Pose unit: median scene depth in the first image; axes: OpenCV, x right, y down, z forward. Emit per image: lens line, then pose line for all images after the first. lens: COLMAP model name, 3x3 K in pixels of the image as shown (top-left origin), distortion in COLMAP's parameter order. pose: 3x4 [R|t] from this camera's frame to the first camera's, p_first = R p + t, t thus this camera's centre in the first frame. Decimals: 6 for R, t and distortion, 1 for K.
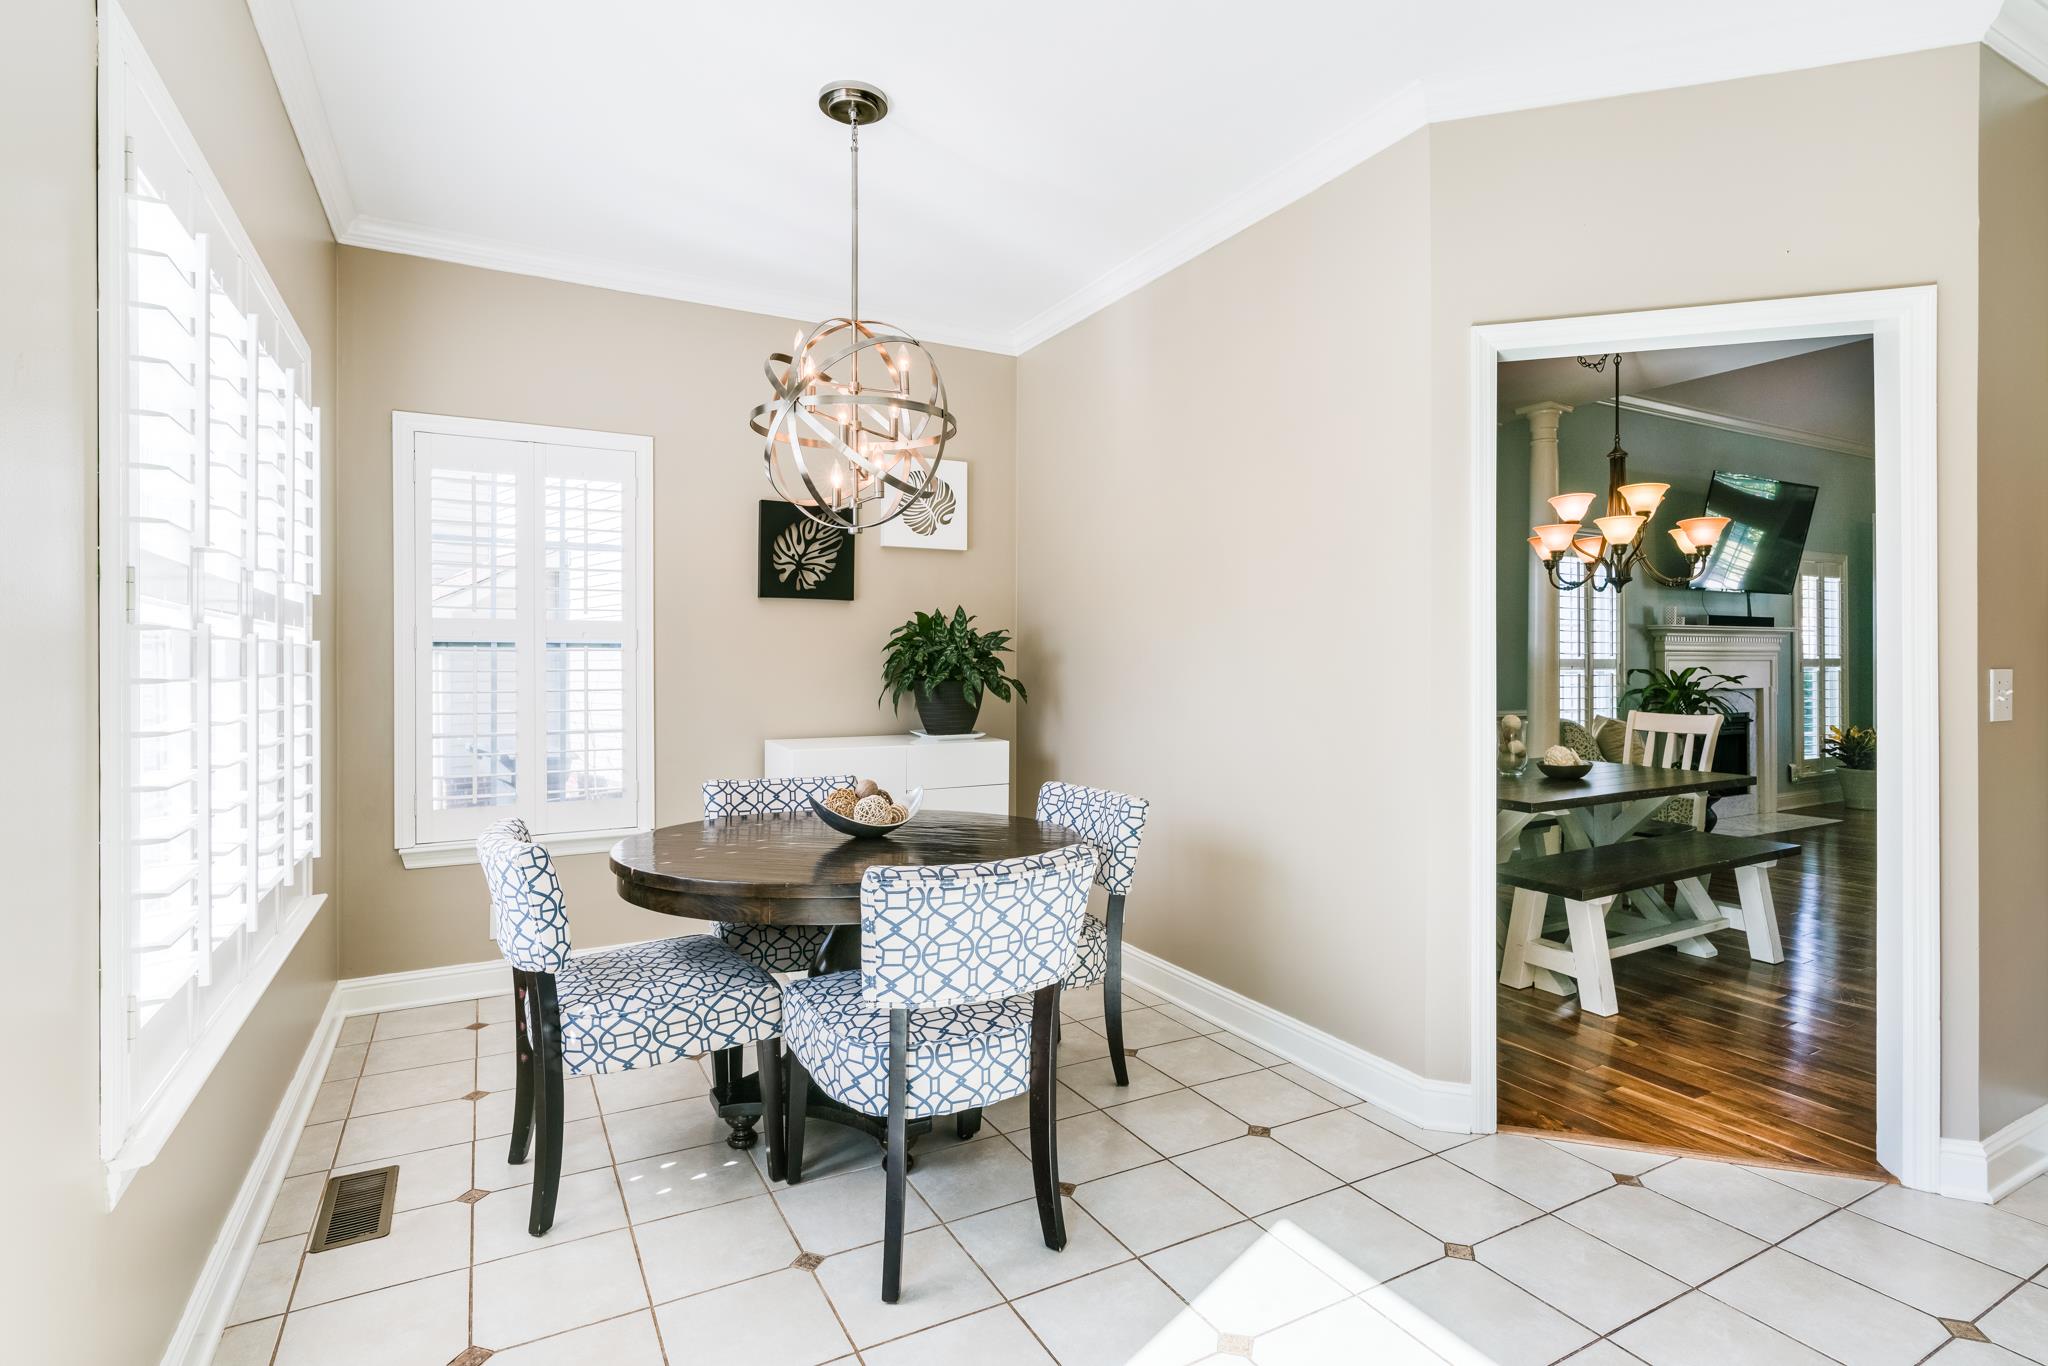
lens RADIAL K [[1009.7, 0, 1014.2], [0, 1009.7, 675.3], [0, 0, 1]] dist [-0.001662, 0.000533]
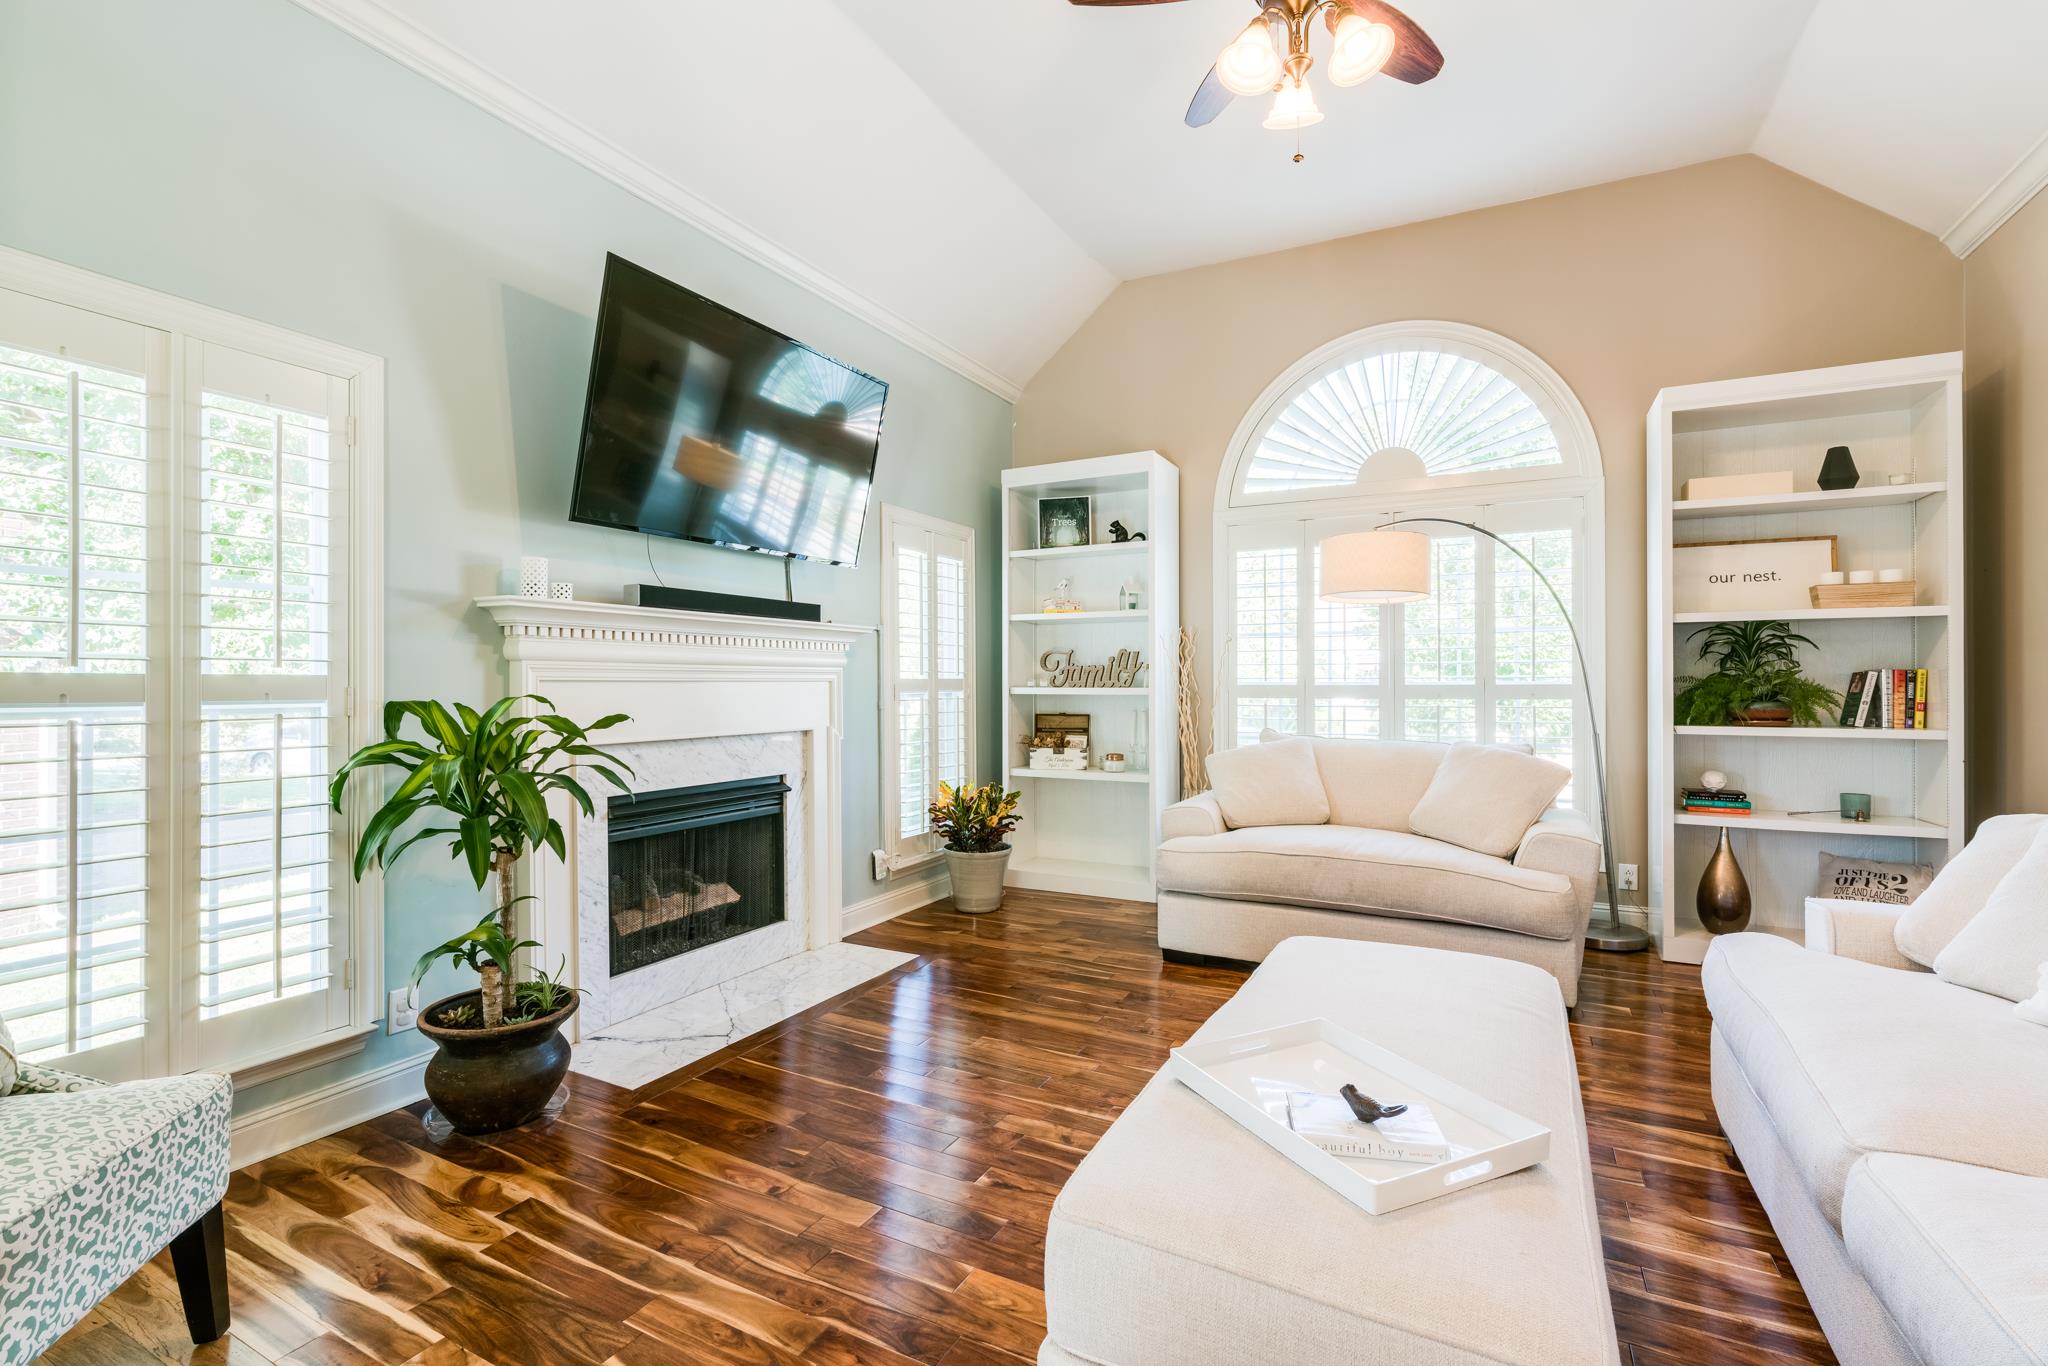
lens RADIAL K [[935.5, 0, 1035.5], [0, 935.5, 680.1], [0, 0, 1]] dist [-0.006371, 0.004185]
pose [[0.828235, 0.005661, 0.560353, 0.637176], [0.002957, 0.999891, -0.014472, -0.008525], [-0.560373, 0.013643, 0.828128, 0.570214]]
